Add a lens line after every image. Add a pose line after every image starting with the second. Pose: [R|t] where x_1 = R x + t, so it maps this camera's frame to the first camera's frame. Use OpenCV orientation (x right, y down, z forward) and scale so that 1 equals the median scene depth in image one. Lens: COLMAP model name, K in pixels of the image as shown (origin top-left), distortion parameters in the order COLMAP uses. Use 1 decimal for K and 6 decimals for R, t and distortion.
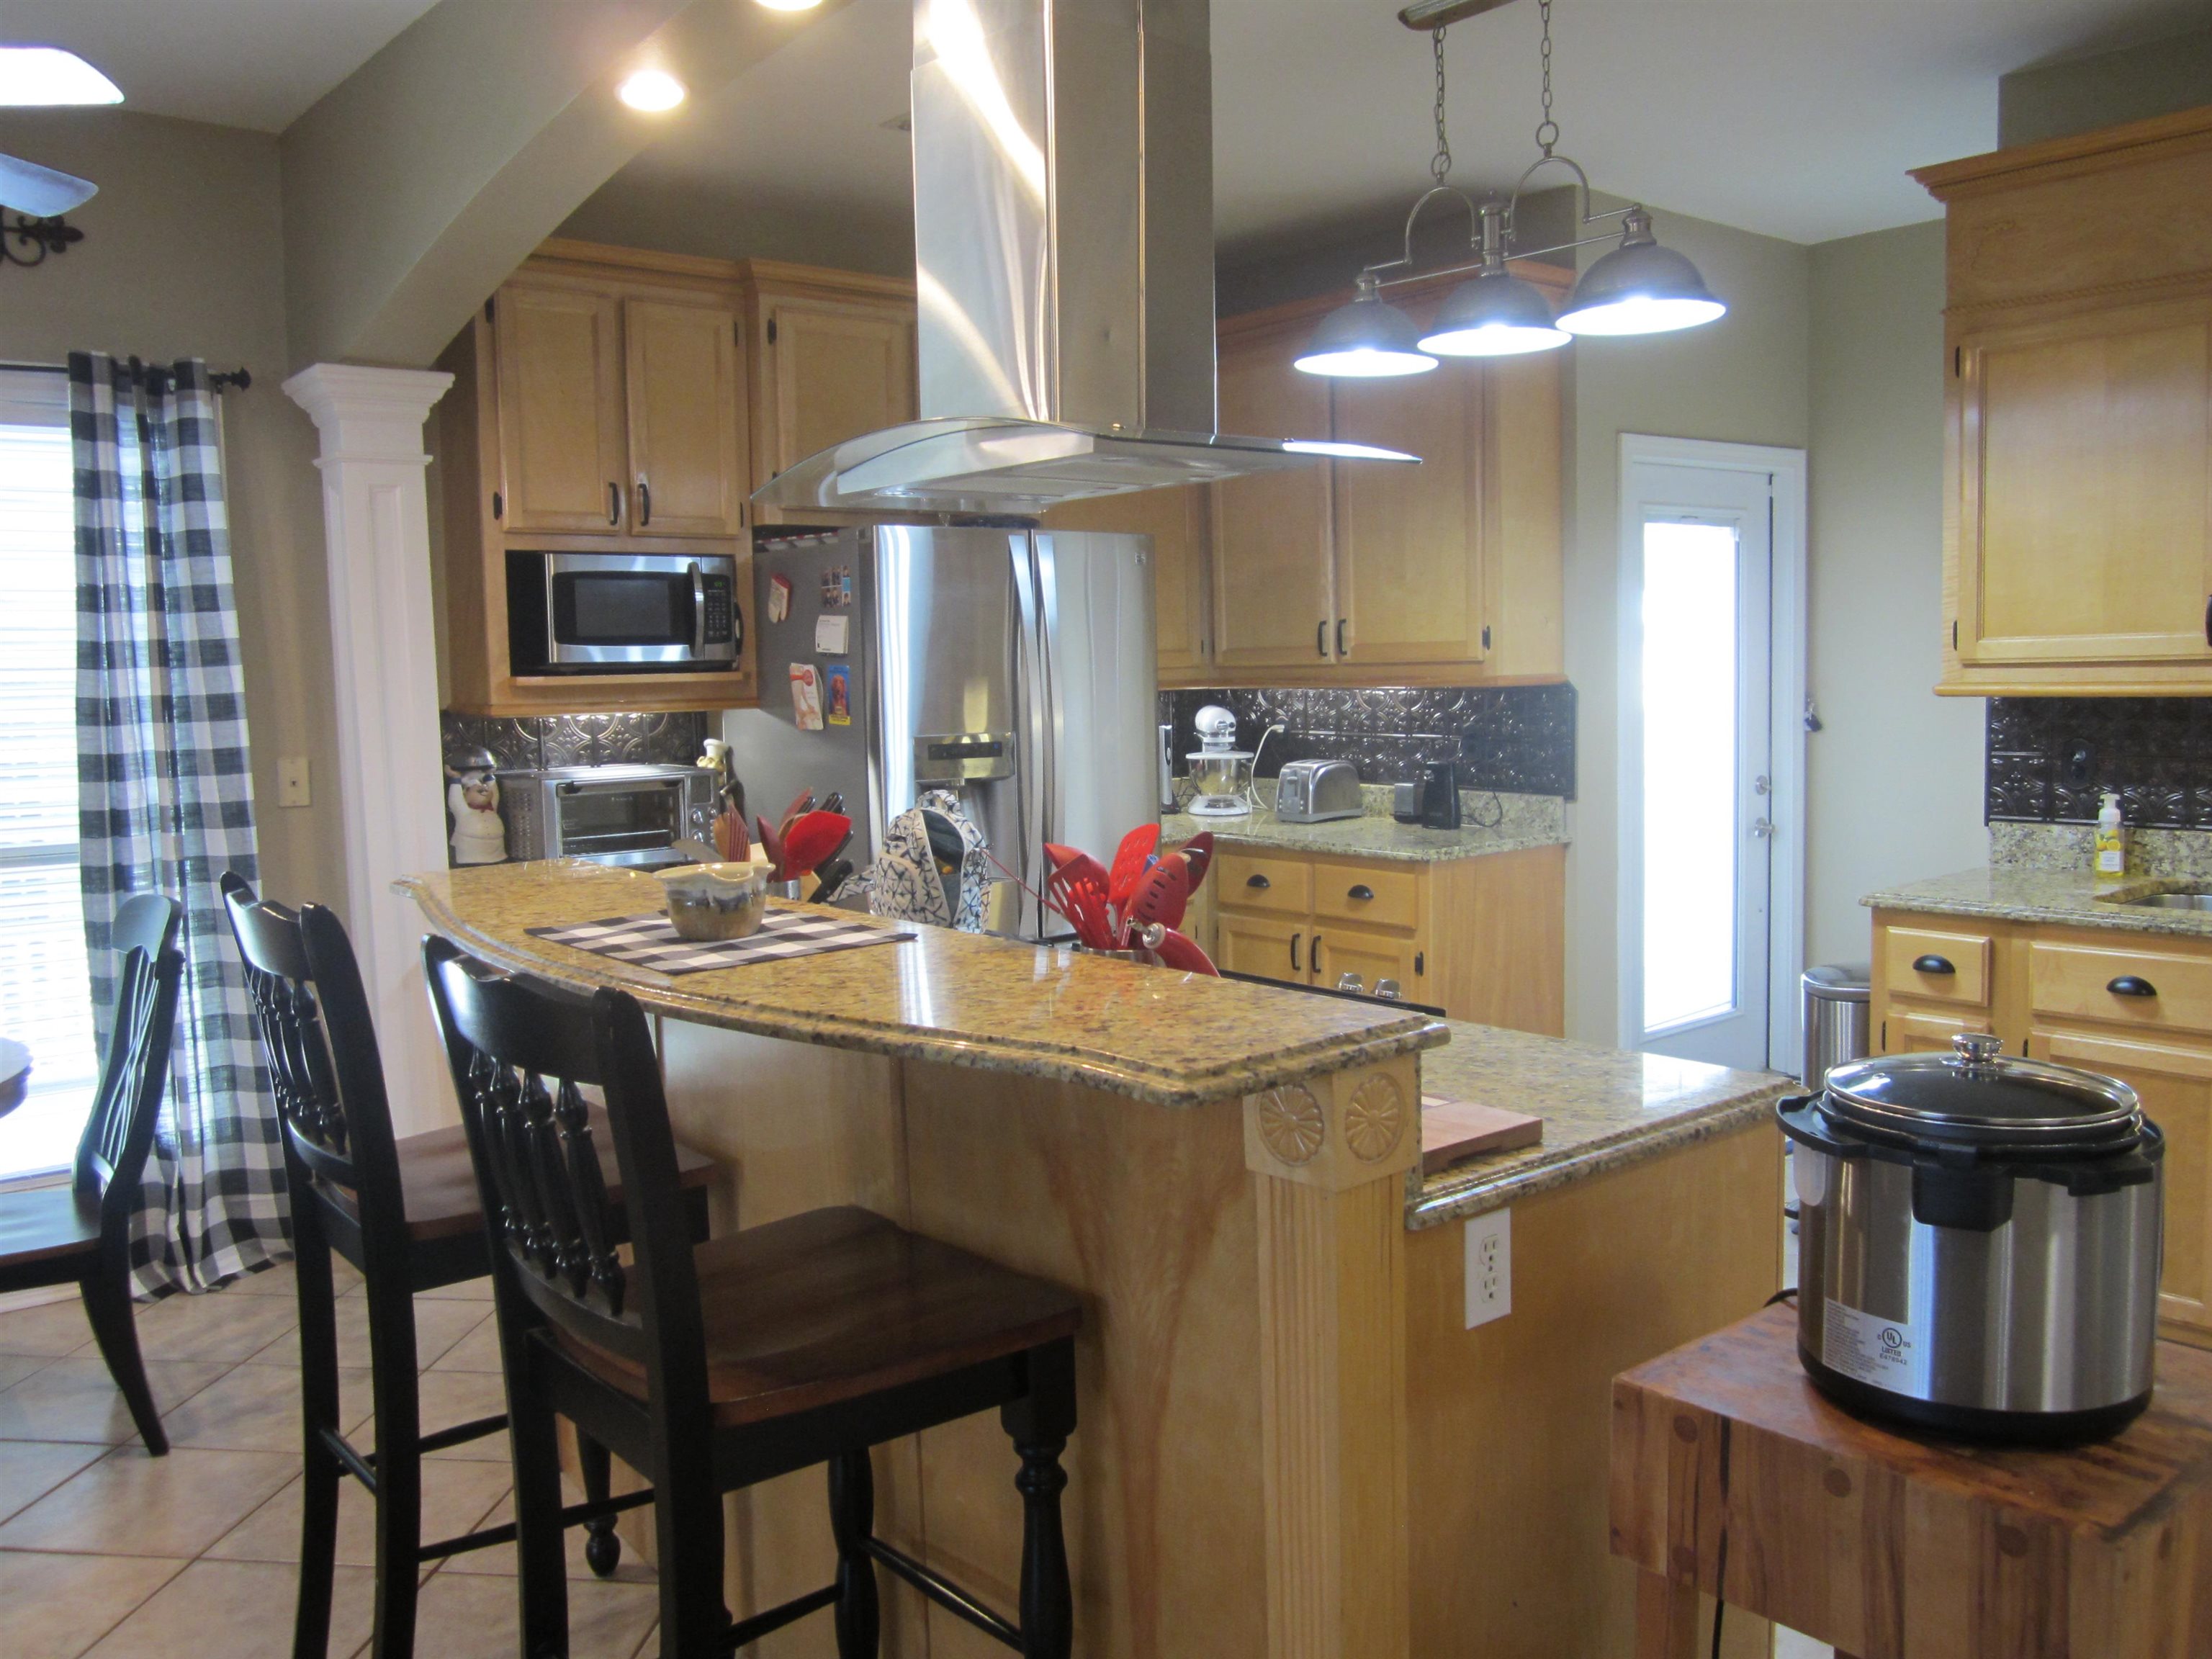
lens RADIAL K [[1805.0, 0, 1119.1], [0, 1805.0, 815.9], [0, 0, 1]] dist [-0.028695, 0.019401]
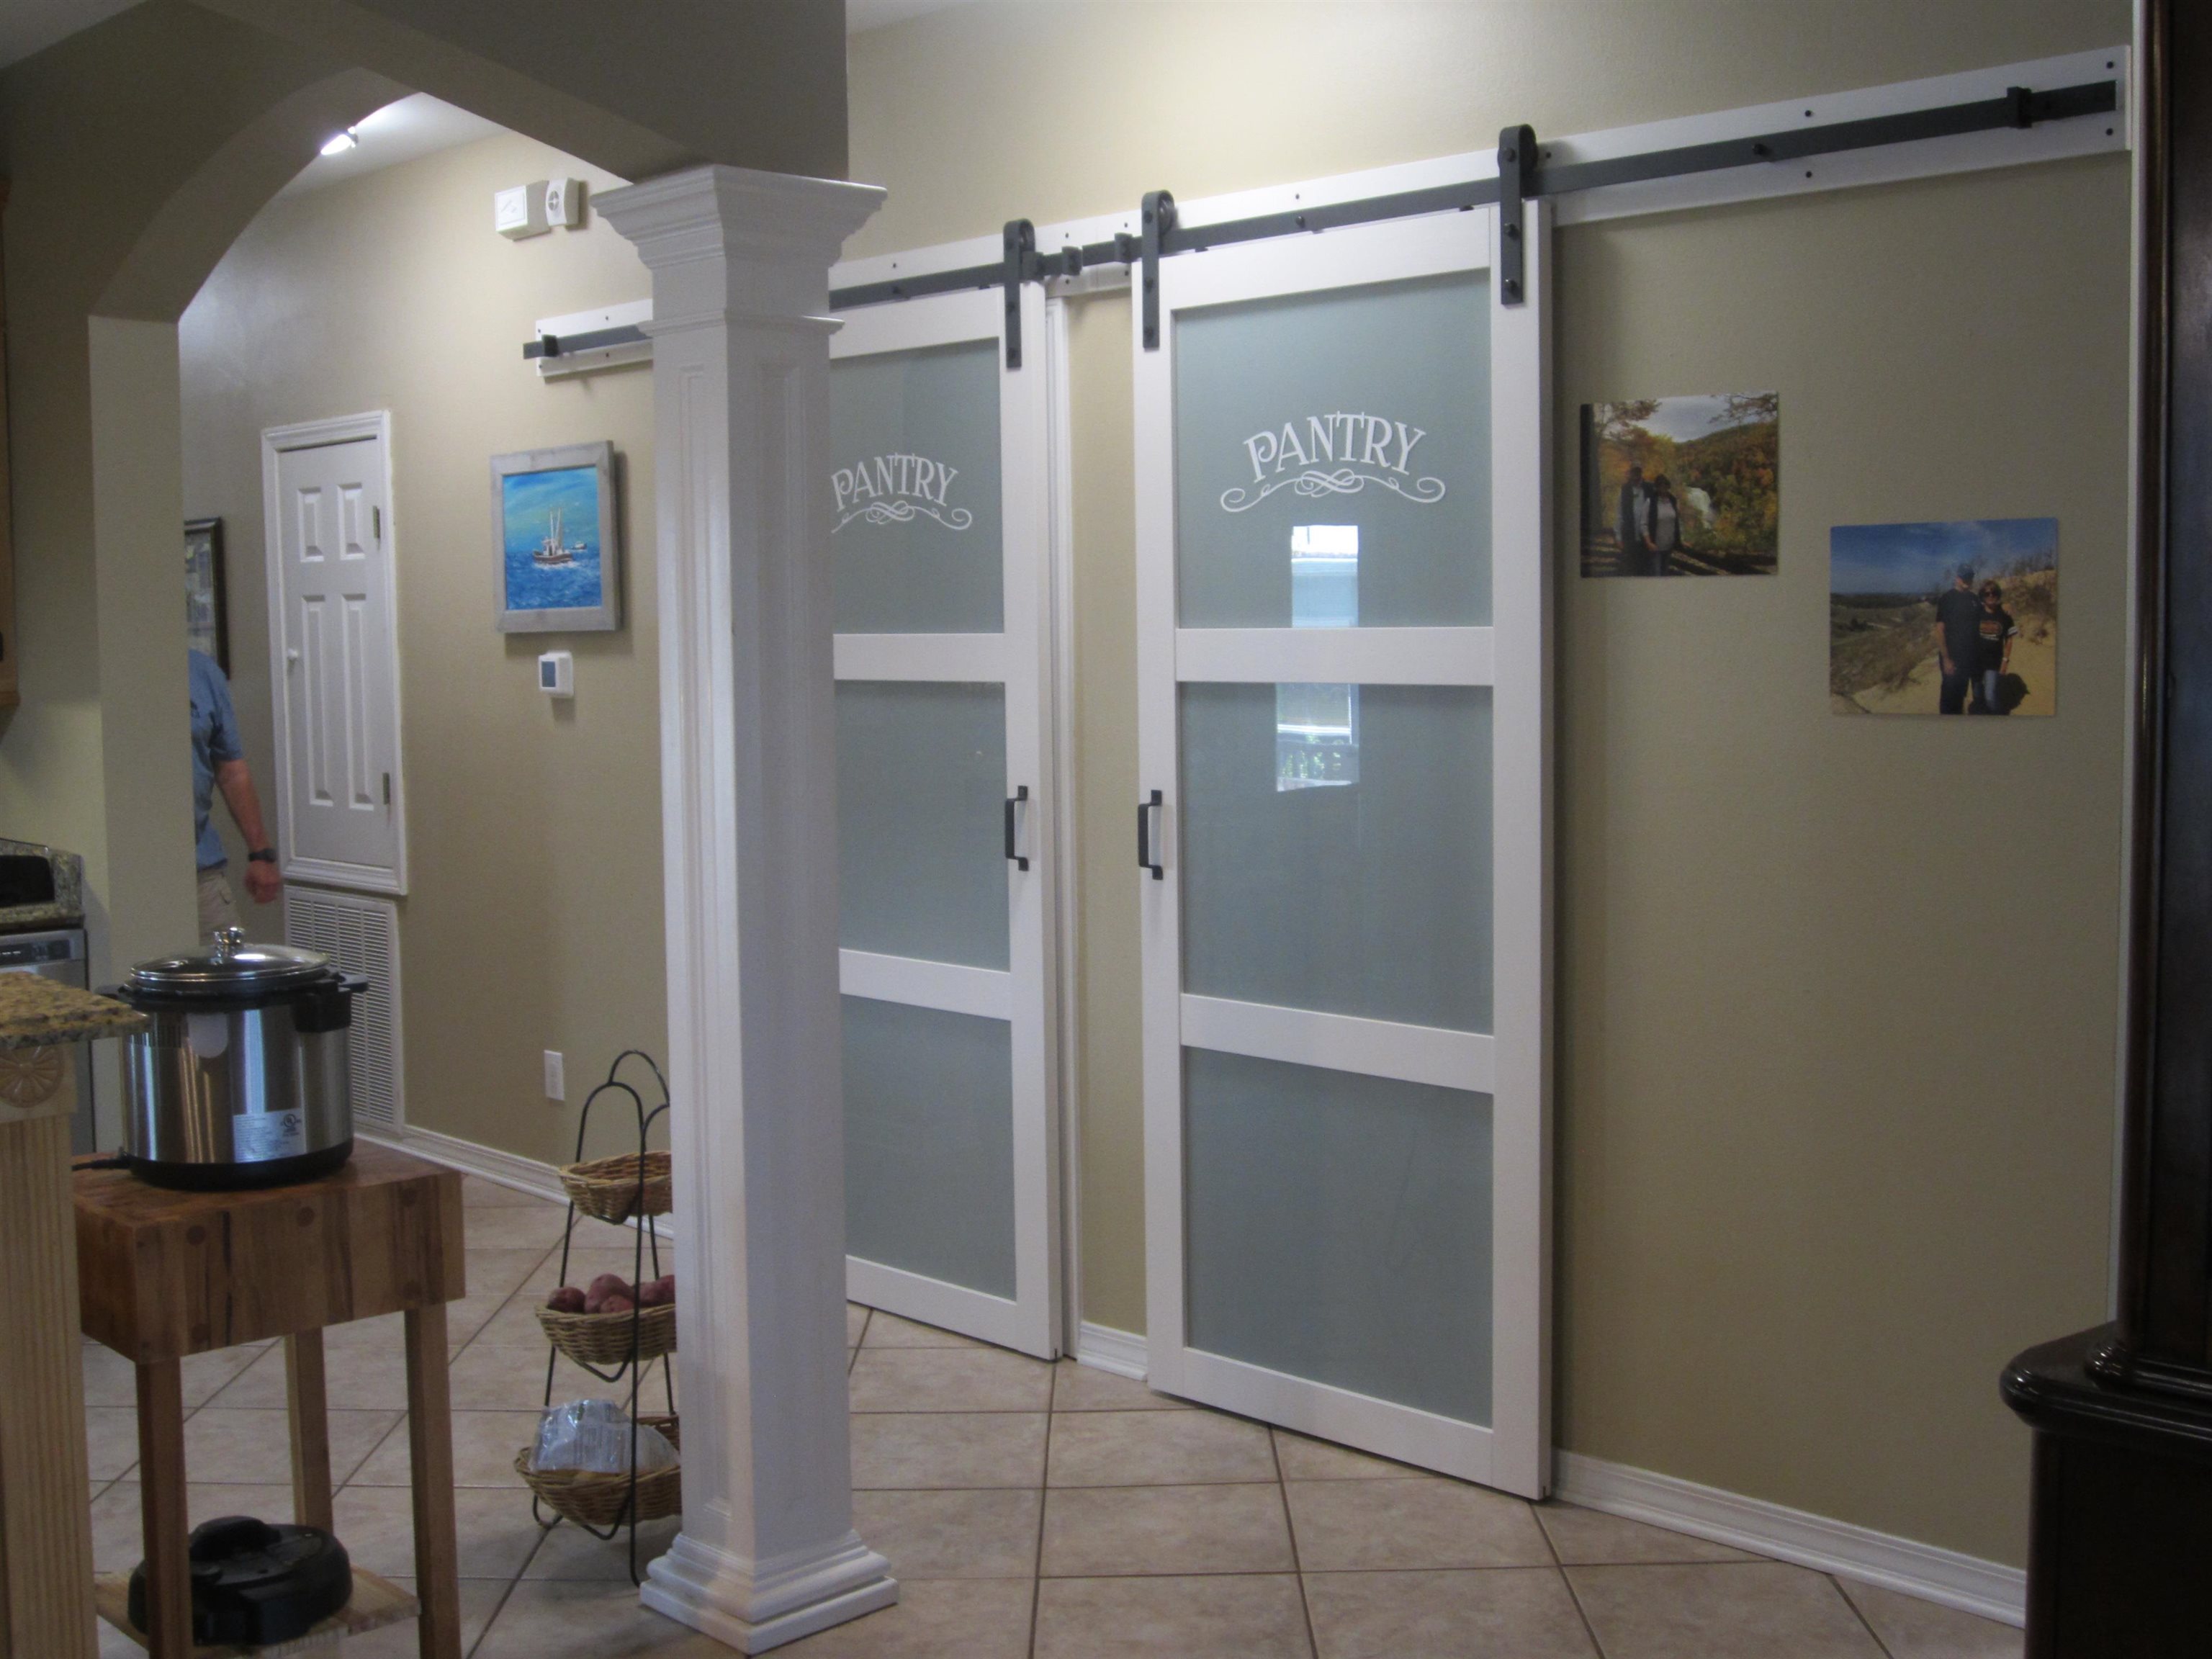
lens RADIAL K [[2481.8, 0, 1099.2], [0, 2481.8, 826.1], [0, 0, 1]] dist [-0.090664, 0.000000]
pose [[-0.052722, -0.058173, 0.996913, -0.552737], [0.096422, 0.993341, 0.063064, -0.008387], [-0.993943, 0.099449, -0.046762, 0.128093]]
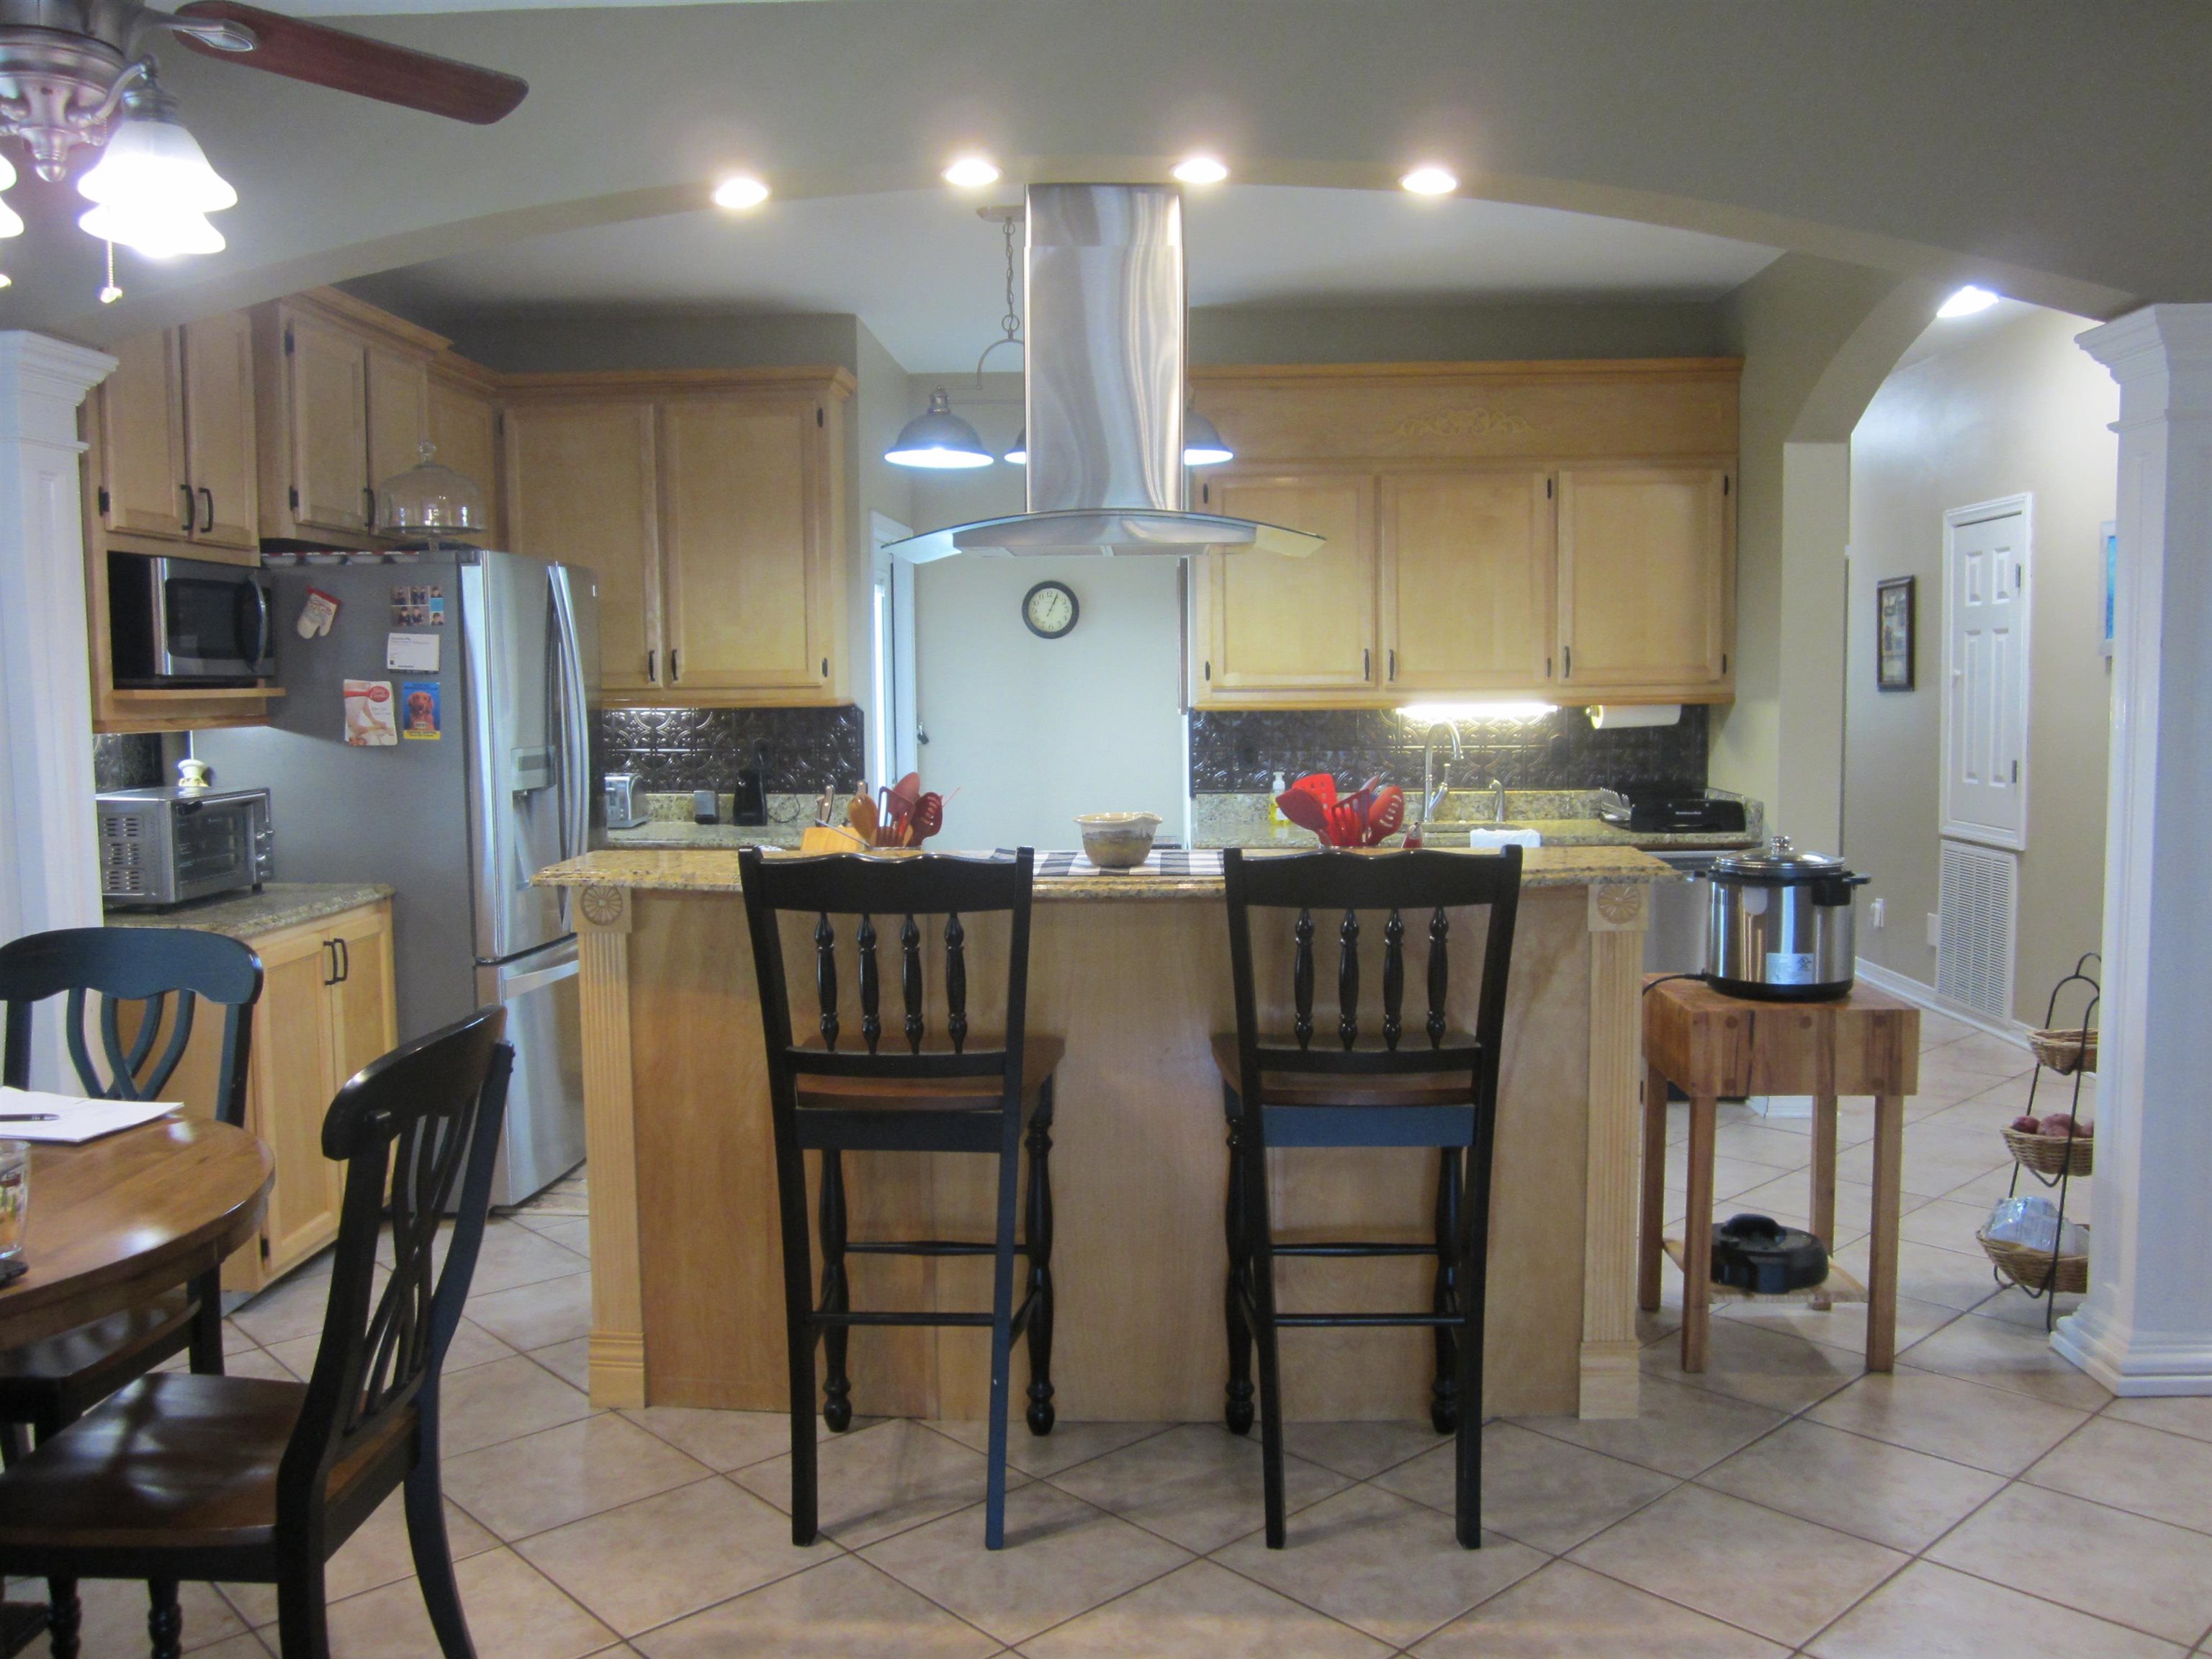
lens RADIAL K [[1805.0, 0, 1108.2], [0, 1805.0, 821.4], [0, 0, 1]] dist [-0.028695, 0.019401]
pose [[0.683833, -0.042911, 0.728376, -0.635950], [0.056872, 0.998367, 0.005423, 0.012998], [-0.727419, 0.037716, 0.685156, 0.010227]]
